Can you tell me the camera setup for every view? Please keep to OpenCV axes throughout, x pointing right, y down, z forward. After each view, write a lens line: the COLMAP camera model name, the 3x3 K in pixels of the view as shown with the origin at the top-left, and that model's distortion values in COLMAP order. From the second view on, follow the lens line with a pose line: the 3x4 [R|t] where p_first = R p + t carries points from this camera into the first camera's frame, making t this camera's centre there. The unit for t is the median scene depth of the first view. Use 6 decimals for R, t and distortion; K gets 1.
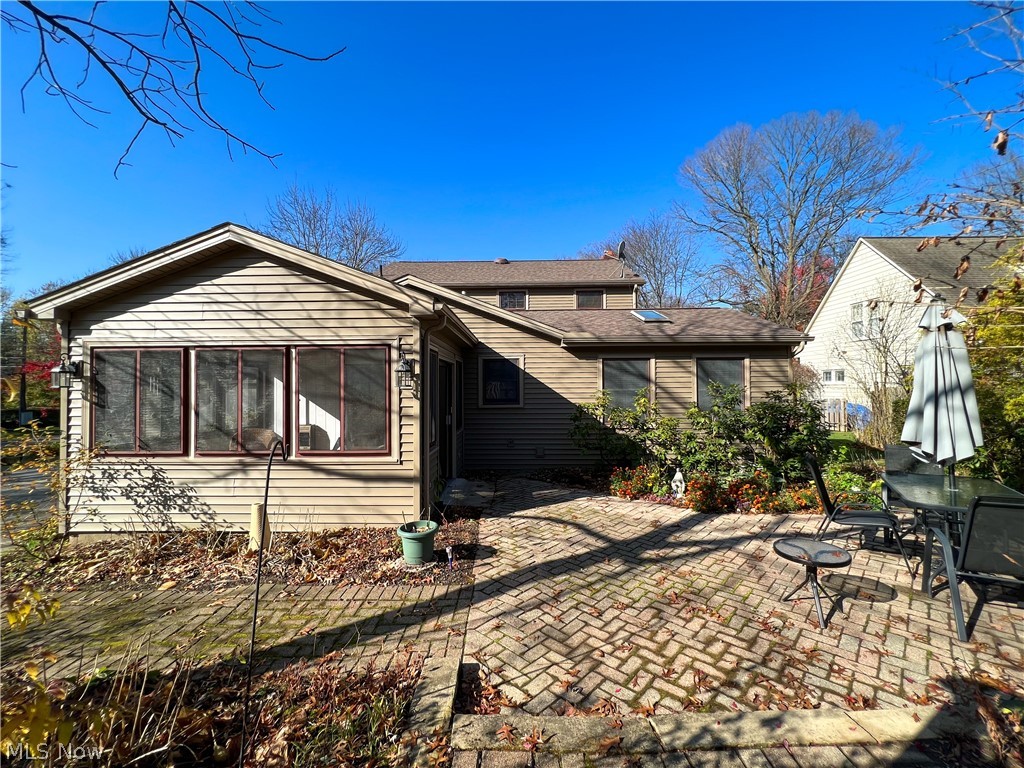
lens RADIAL K [[415.6, 0, 512.1], [0, 415.6, 388.0], [0, 0, 1]] dist [-0.003196, -0.000021]
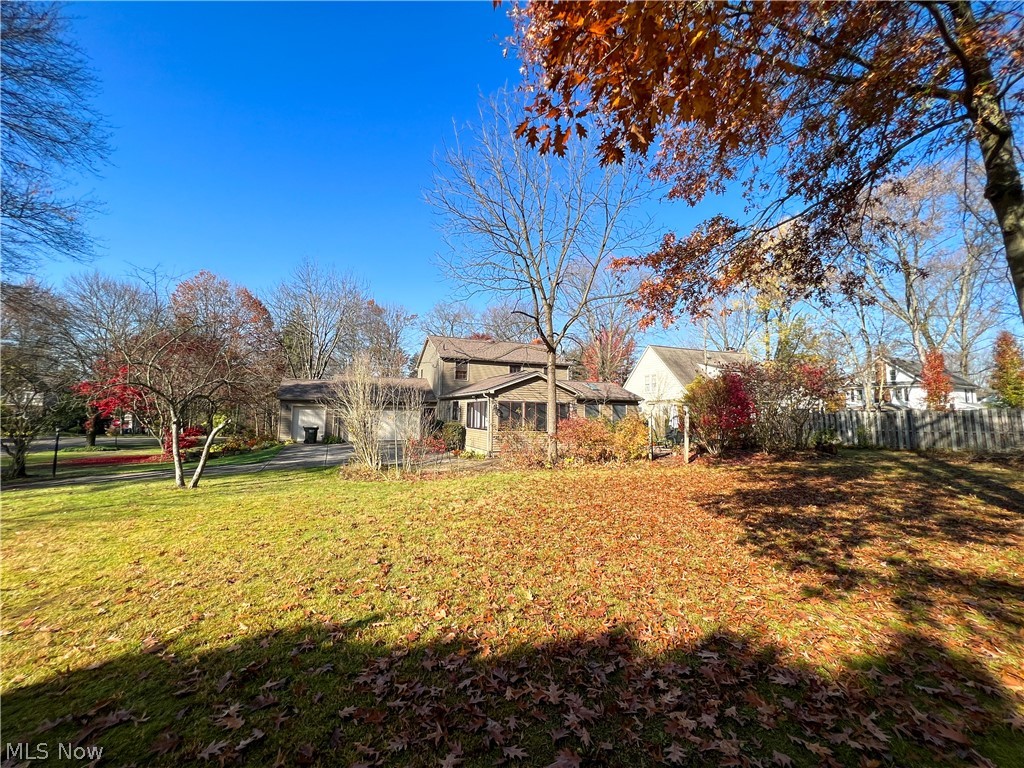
lens RADIAL K [[415.6, 0, 511.3], [0, 415.6, 382.9], [0, 0, 1]] dist [-0.003196, -0.000021]
pose [[0.914806, 0.044795, 0.401402, -1.013650], [-0.015237, 0.996951, -0.076529, 0.007250], [-0.403606, 0.063893, 0.912699, -1.011754]]
